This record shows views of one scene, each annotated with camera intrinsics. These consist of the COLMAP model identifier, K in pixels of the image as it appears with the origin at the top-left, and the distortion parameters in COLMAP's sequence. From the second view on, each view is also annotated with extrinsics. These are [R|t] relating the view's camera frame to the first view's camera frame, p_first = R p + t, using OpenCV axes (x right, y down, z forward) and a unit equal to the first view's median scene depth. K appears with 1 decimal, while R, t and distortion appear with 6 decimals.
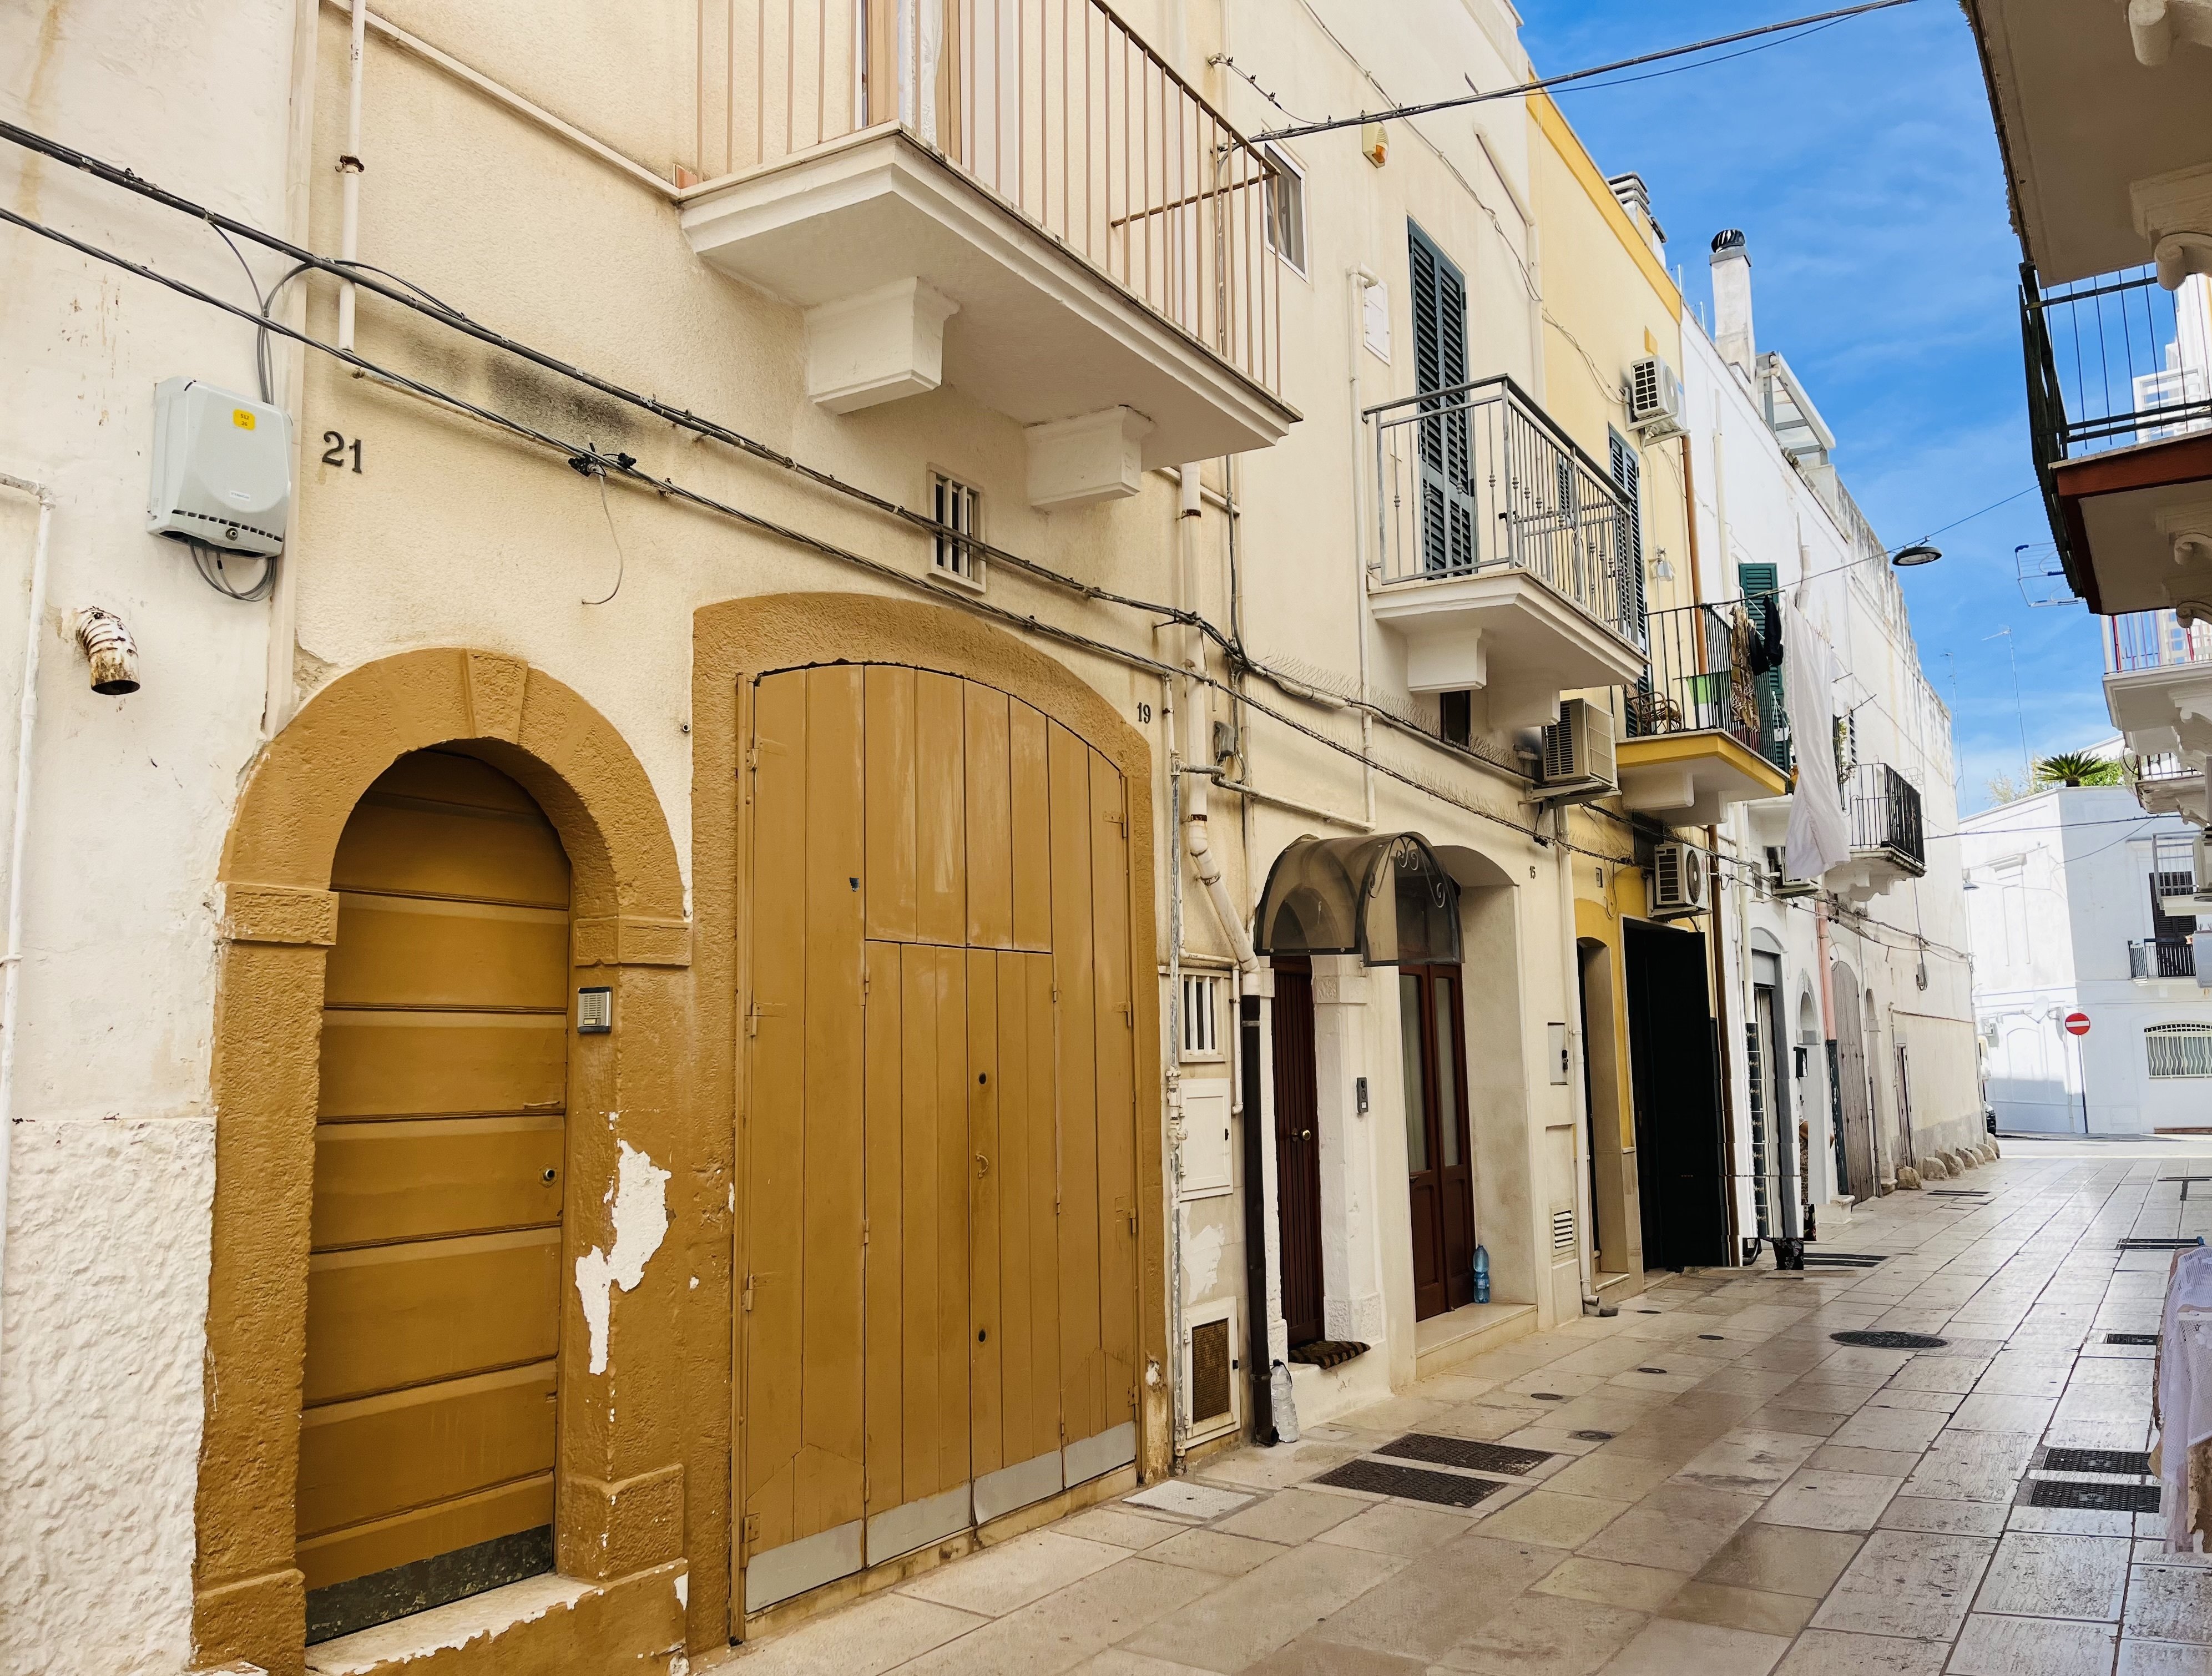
lens RADIAL K [[1691.1, 0, 1106.0], [0, 1691.1, 838.0], [0, 0, 1]] dist [0.000643, -0.002251]
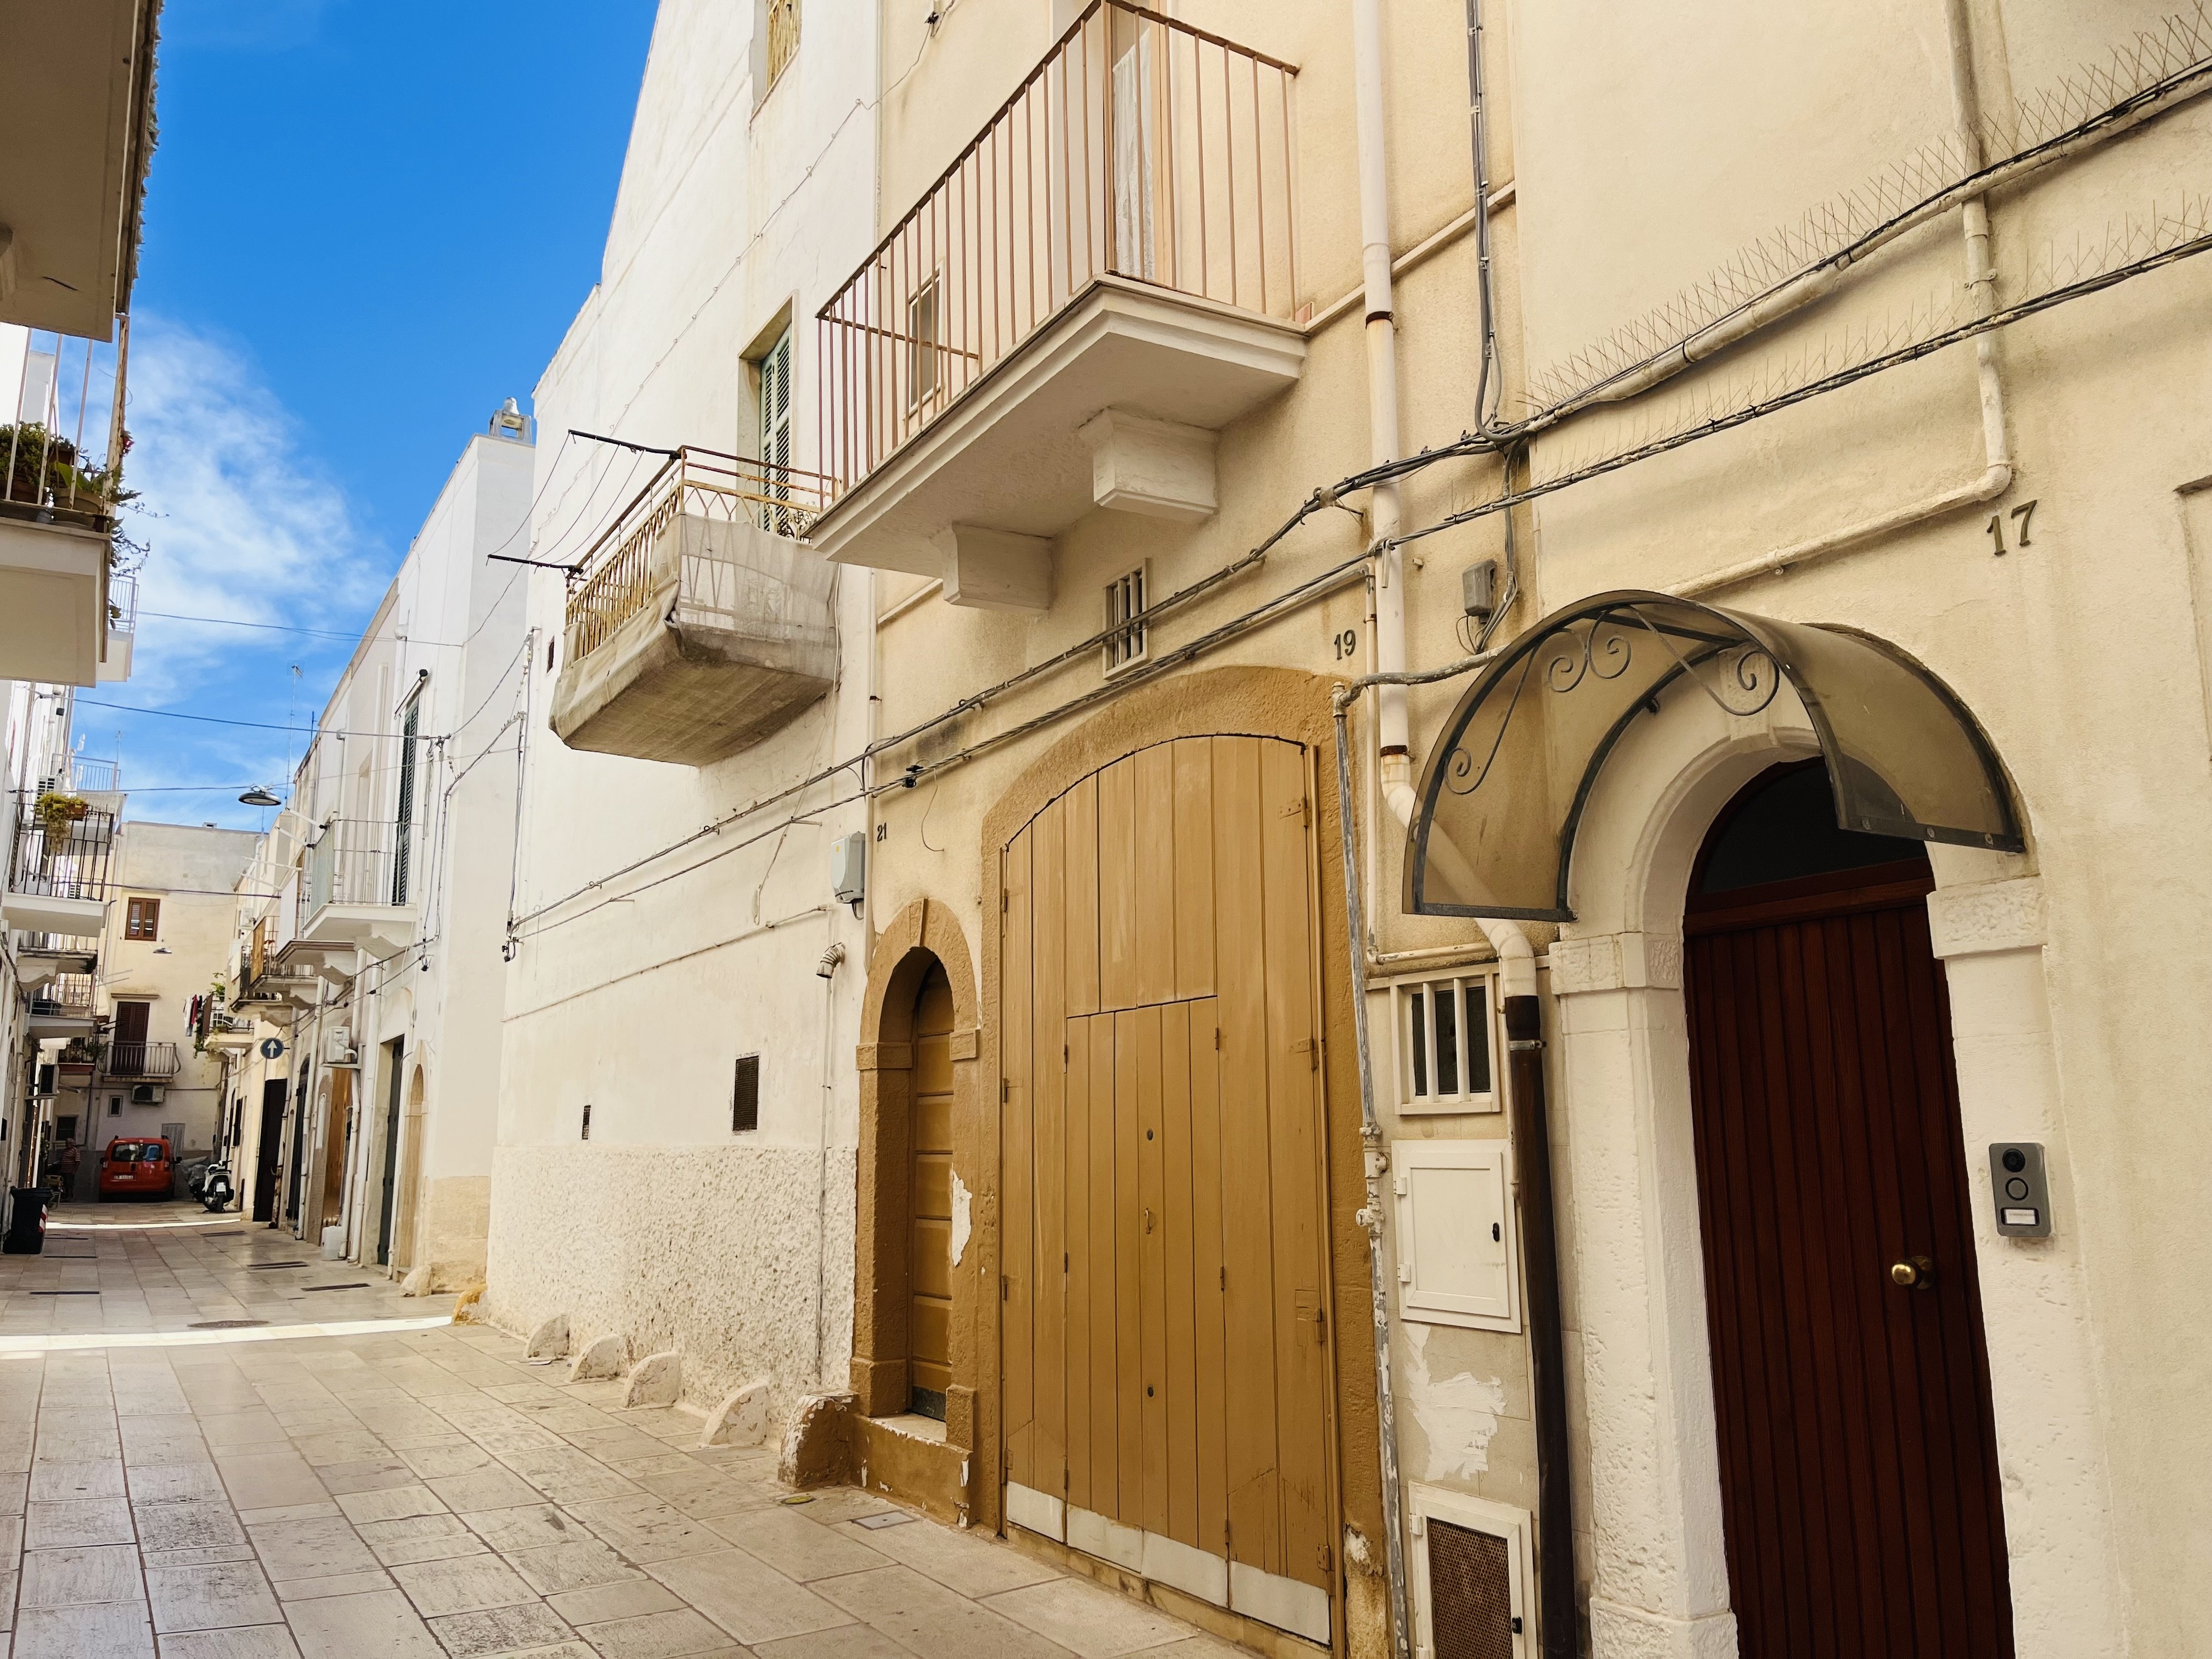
lens RADIAL K [[1685.3, 0, 1106.0], [0, 1685.3, 829.5], [0, 0, 1]] dist [-0.033272, -0.000414]
pose [[-0.455603, -0.155794, -0.876444, 0.803621], [0.123282, 0.964036, -0.235450, 0.188845], [0.881605, -0.215322, -0.420011, 1.361675]]
